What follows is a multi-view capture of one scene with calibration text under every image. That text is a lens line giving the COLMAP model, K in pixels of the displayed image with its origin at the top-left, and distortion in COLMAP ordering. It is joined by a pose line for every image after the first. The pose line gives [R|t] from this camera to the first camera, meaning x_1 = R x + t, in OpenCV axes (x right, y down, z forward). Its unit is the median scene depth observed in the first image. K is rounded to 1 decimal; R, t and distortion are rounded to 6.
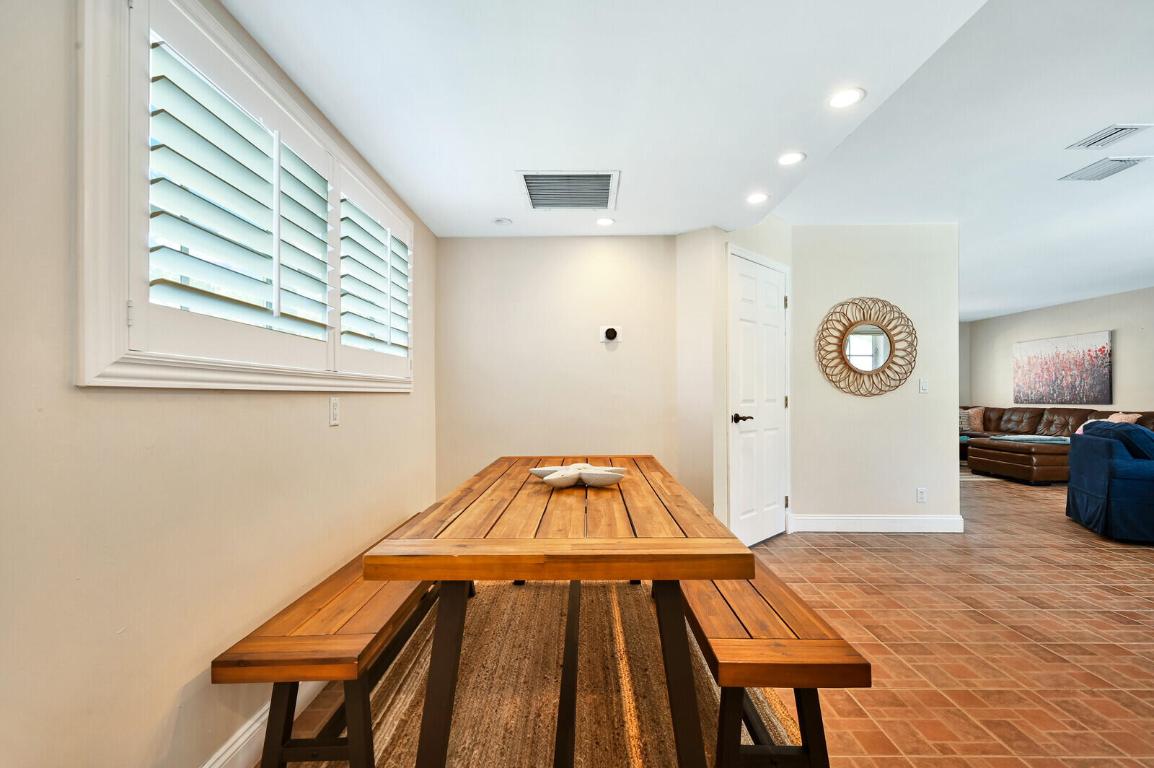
lens RADIAL K [[489.8, 0, 580.8], [0, 489.8, 394.4], [0, 0, 1]] dist [-0.001772, -0.000215]
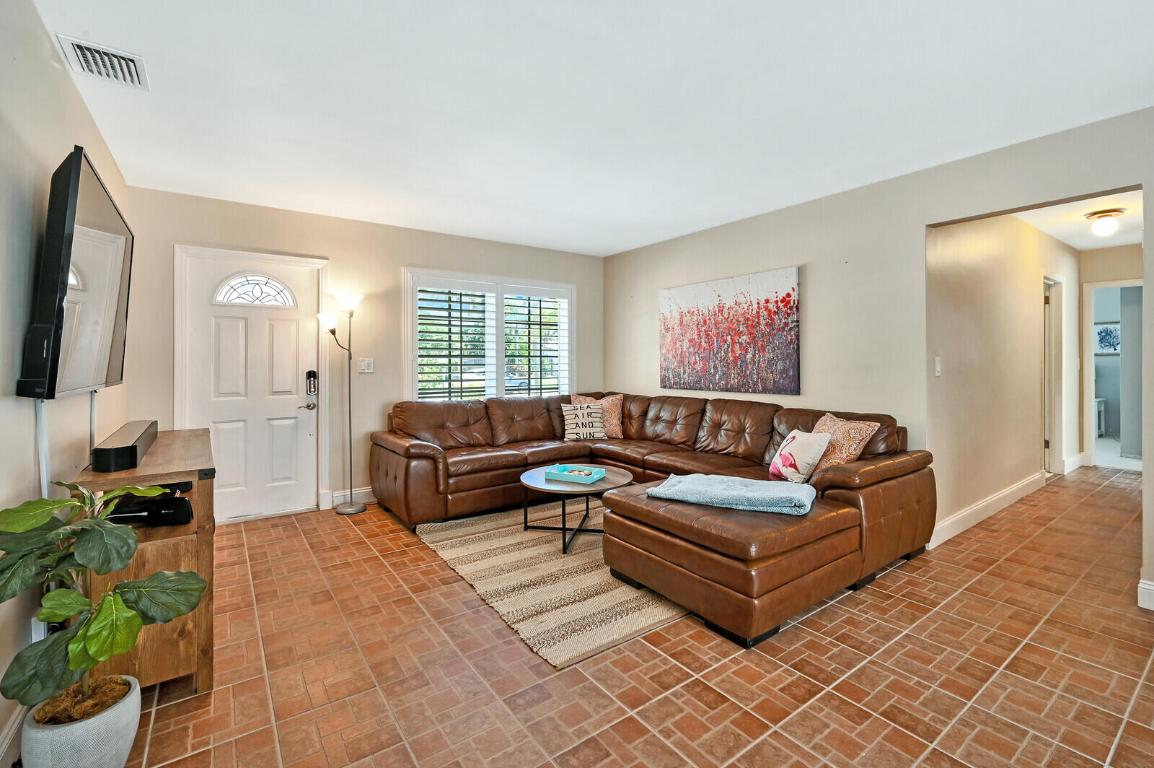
lens RADIAL K [[502.9, 0, 580.1], [0, 502.9, 360.9], [0, 0, 1]] dist [-0.000064, 0.000054]
pose [[0.806217, 0.000018, 0.591621, 0.463624], [0.000717, 0.999999, -0.001007, -0.016609], [-0.591620, 0.001236, 0.806216, 0.592879]]
